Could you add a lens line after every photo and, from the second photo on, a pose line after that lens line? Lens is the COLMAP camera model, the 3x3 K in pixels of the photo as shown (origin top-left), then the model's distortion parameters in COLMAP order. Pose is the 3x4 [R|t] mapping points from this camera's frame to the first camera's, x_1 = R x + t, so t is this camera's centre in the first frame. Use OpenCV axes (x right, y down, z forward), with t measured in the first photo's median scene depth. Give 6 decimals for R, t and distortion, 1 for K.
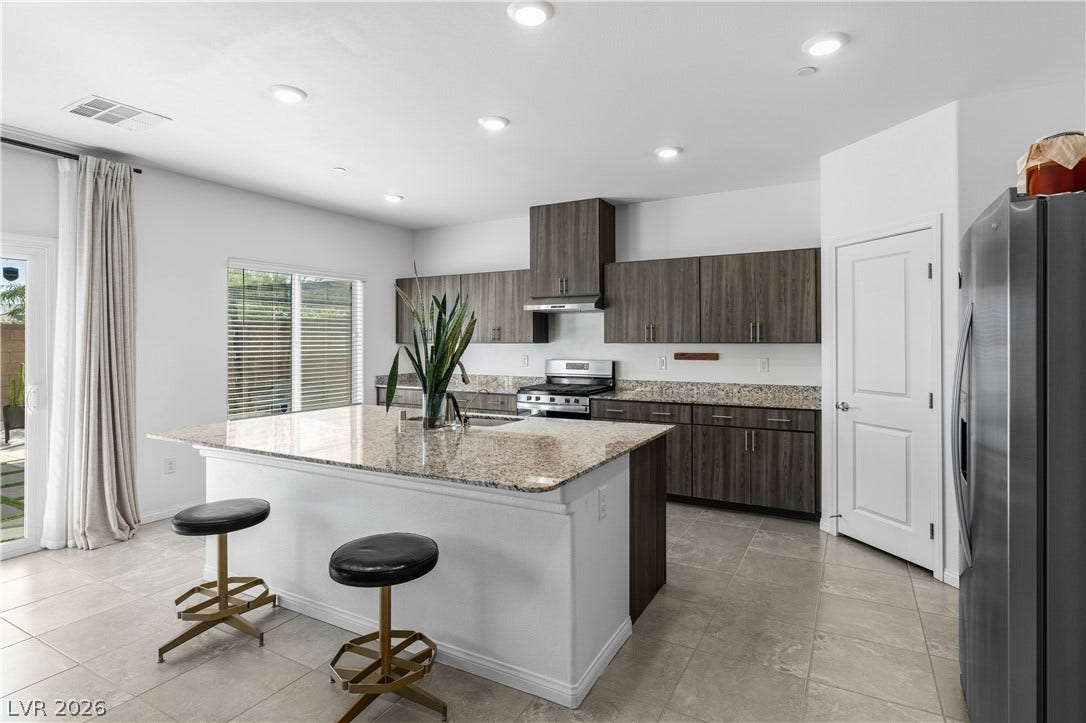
lens RADIAL K [[556.4, 0, 541.8], [0, 556.4, 347.4], [0, 0, 1]] dist [0.017726, -0.001017]
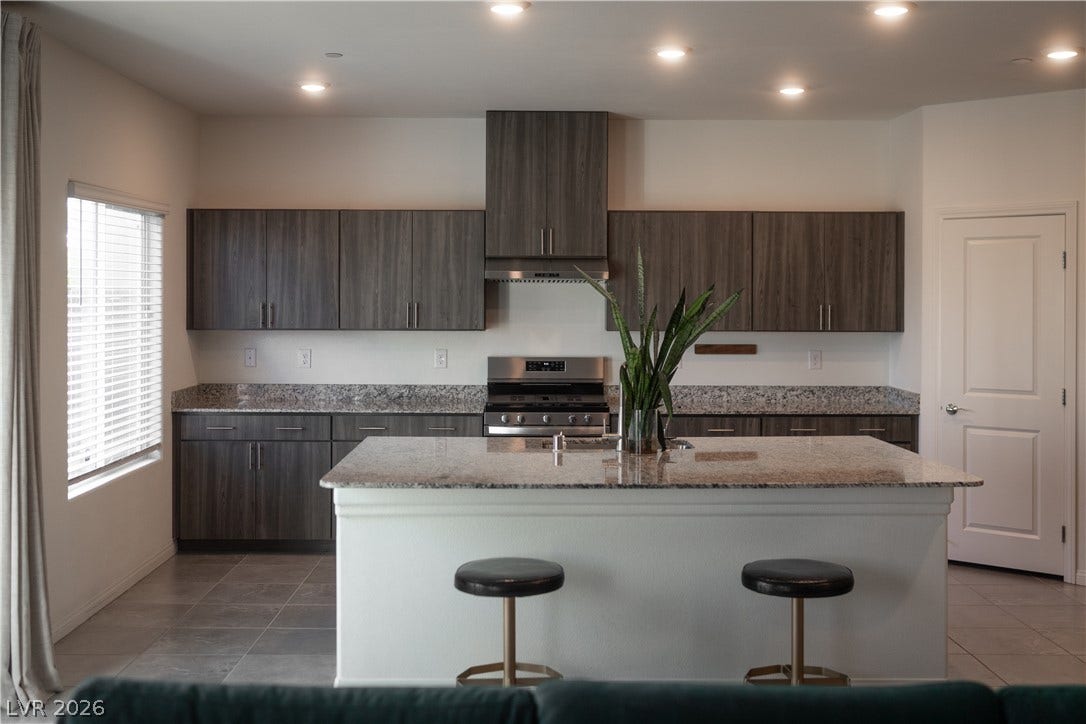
lens RADIAL K [[1273.9, 0, 542.7], [0, 1273.9, 352.0], [0, 0, 1]] dist [0.088184, 0.000000]
pose [[0.869017, -0.017788, 0.494462, -0.782097], [0.000691, 0.999396, 0.034738, -0.039425], [-0.494782, -0.029846, 0.868505, -0.311246]]
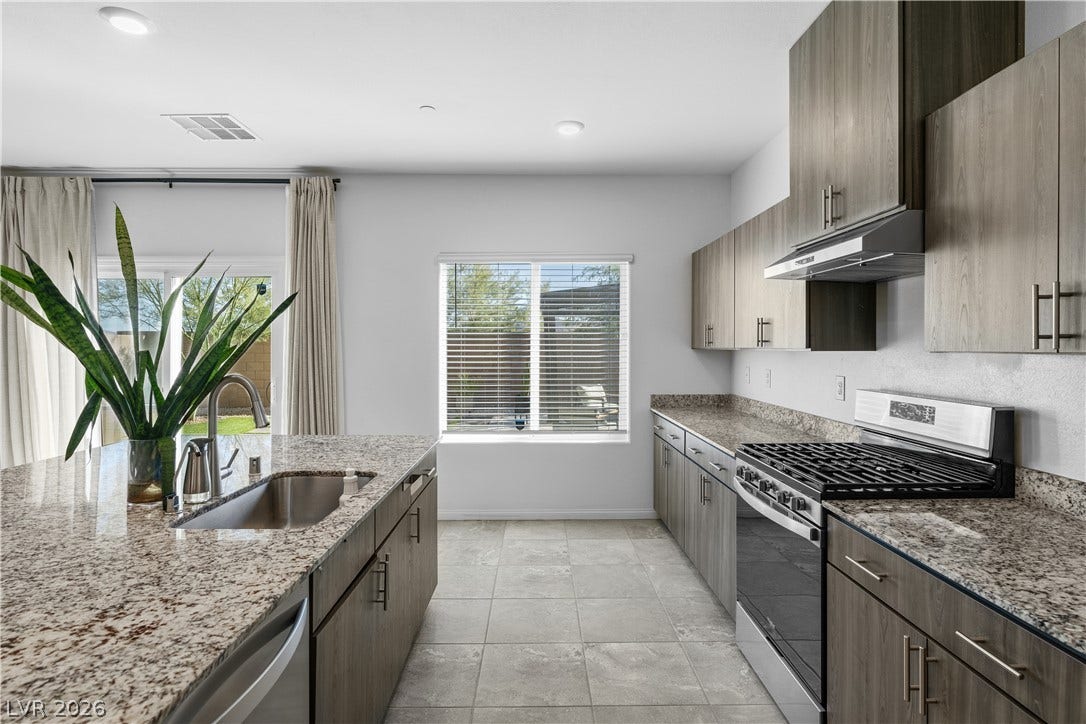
lens RADIAL K [[556.4, 0, 543.3], [0, 556.4, 352.4], [0, 0, 1]] dist [0.017726, -0.001017]
pose [[0.501352, 0.012724, -0.865150, 0.302066], [-0.014906, 0.999870, 0.006067, -0.006502], [0.865115, 0.009854, 0.501476, 0.657949]]
